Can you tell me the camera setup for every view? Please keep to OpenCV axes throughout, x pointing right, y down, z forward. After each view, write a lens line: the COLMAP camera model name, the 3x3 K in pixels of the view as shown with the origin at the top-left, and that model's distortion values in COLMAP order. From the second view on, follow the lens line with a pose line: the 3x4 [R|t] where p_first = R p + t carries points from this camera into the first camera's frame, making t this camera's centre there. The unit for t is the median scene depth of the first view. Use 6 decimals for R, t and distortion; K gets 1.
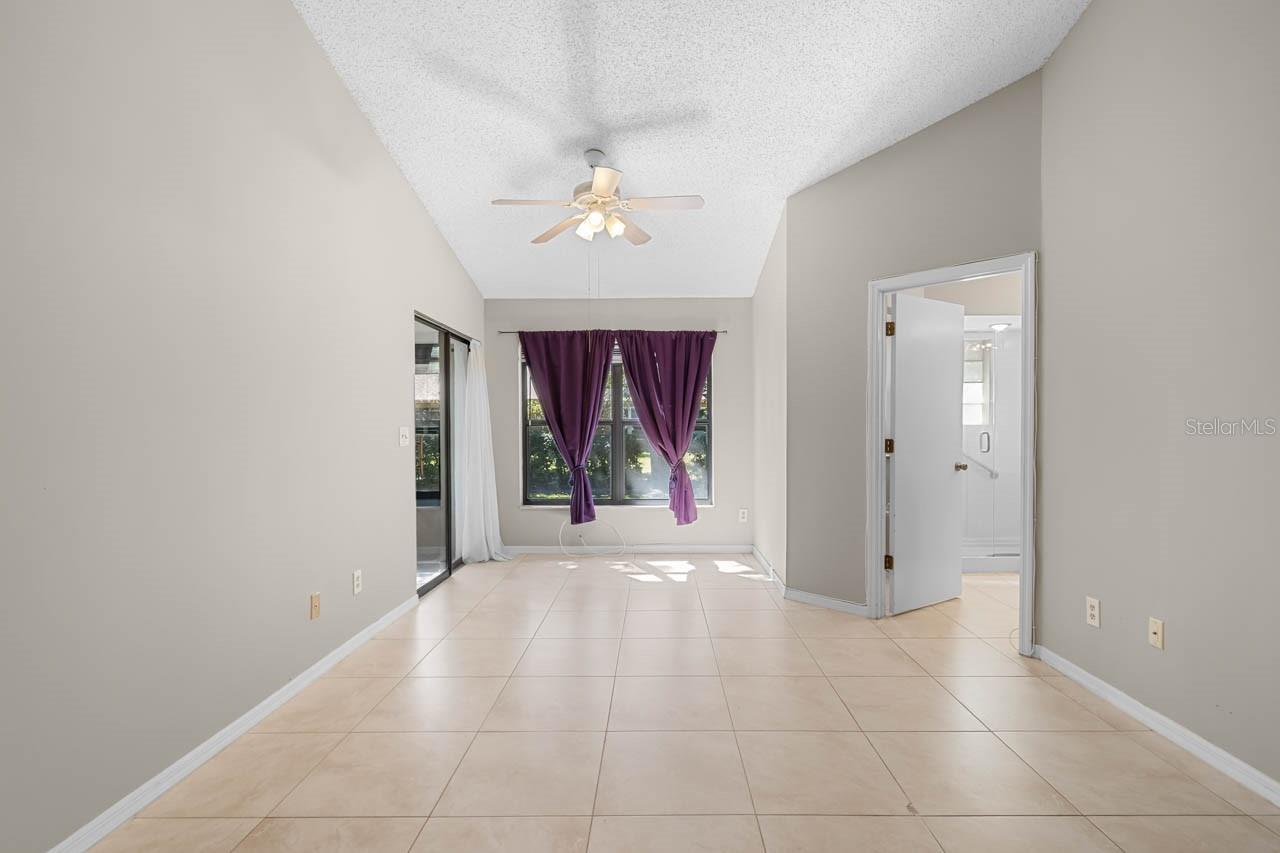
lens RADIAL K [[569.0, 0, 638.6], [0, 569.0, 423.0], [0, 0, 1]] dist [0.000800, -0.000080]
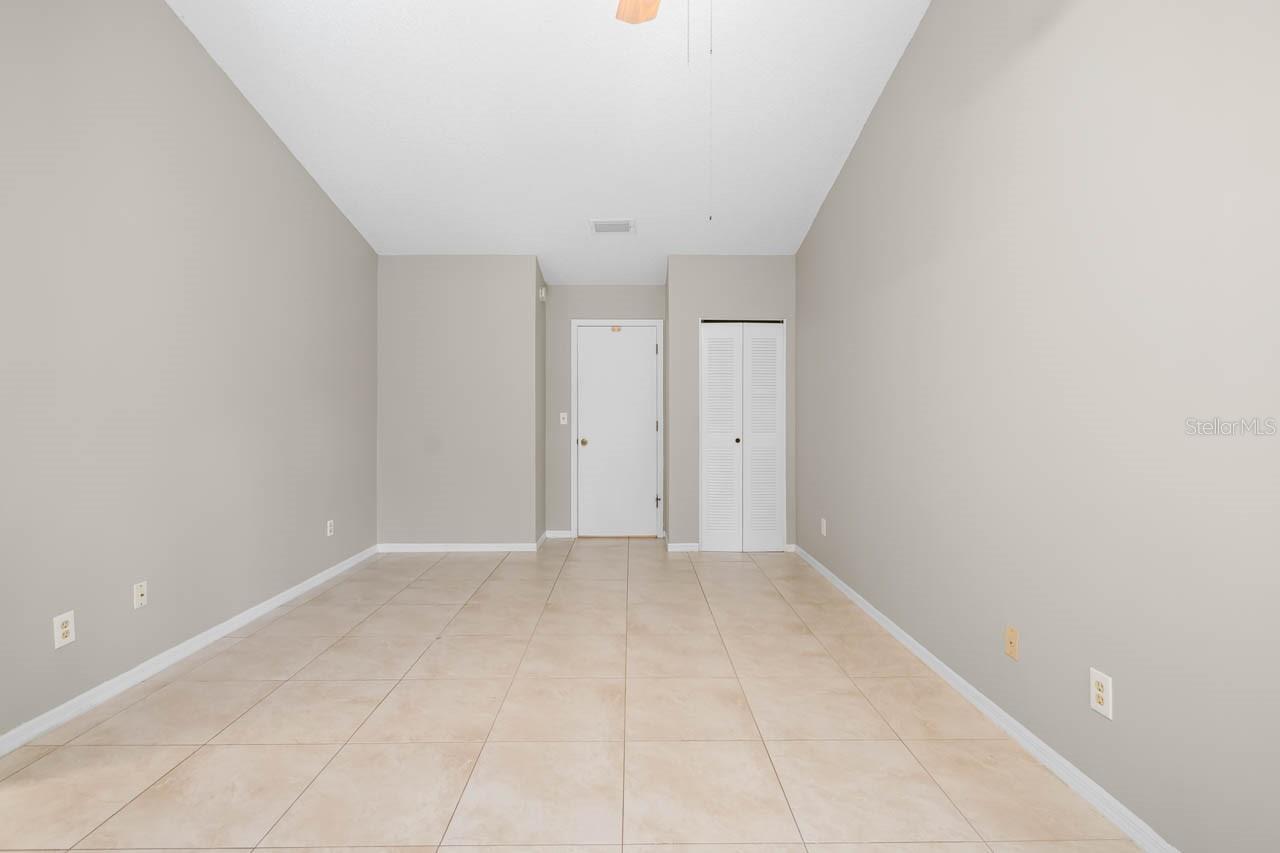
lens RADIAL K [[569.0, 0, 638.6], [0, 569.0, 423.0], [0, 0, 1]] dist [0.000800, -0.000080]
pose [[-0.998868, 0.004101, -0.047381, -0.014362], [0.003445, 0.999897, 0.013926, 0.005660], [0.047434, 0.013747, -0.998780, 0.956230]]
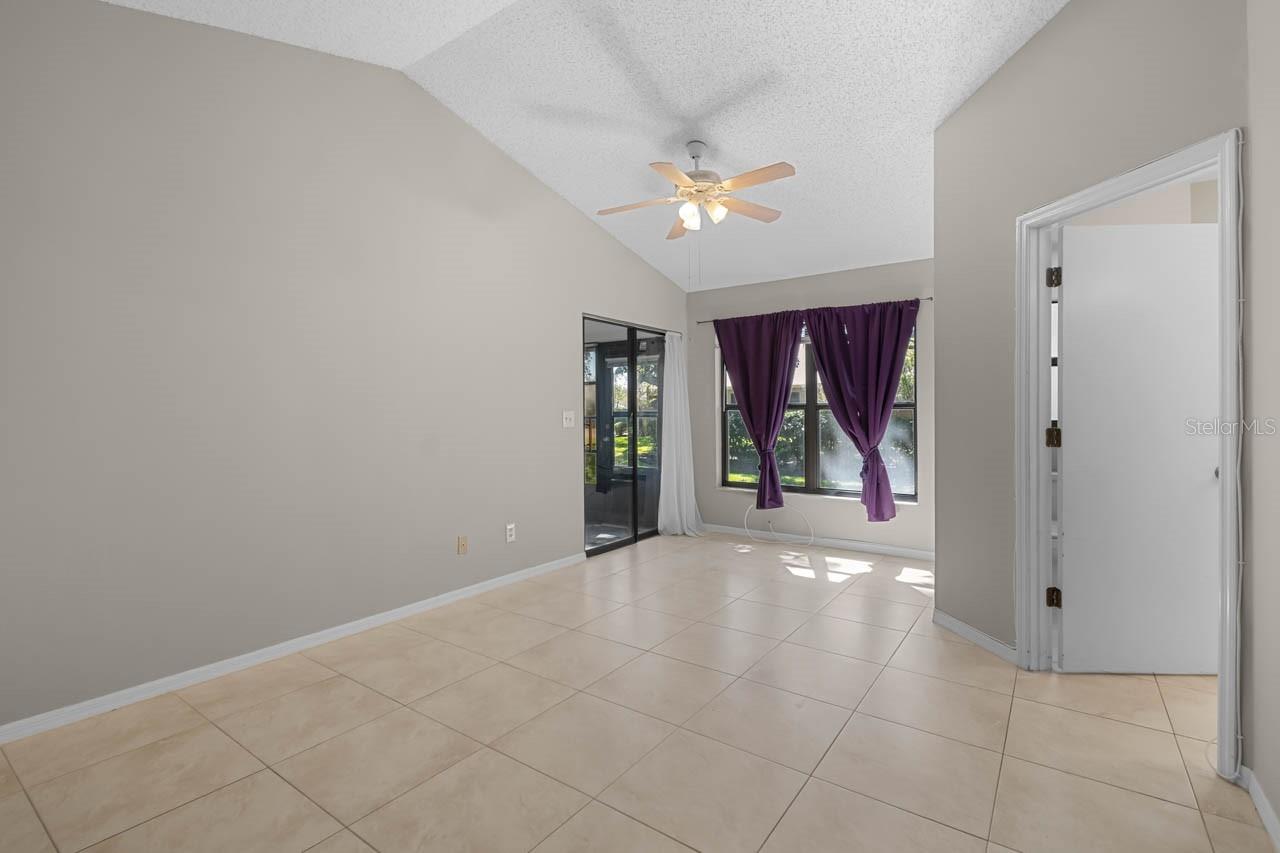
lens RADIAL K [[562.3, 0, 645.9], [0, 562.3, 404.8], [0, 0, 1]] dist [-0.001012, -0.000918]
pose [[0.828361, -0.006028, -0.560163, 0.291918], [0.004101, 0.999981, -0.004696, -0.000456], [0.560180, 0.001592, 0.828369, 0.078993]]
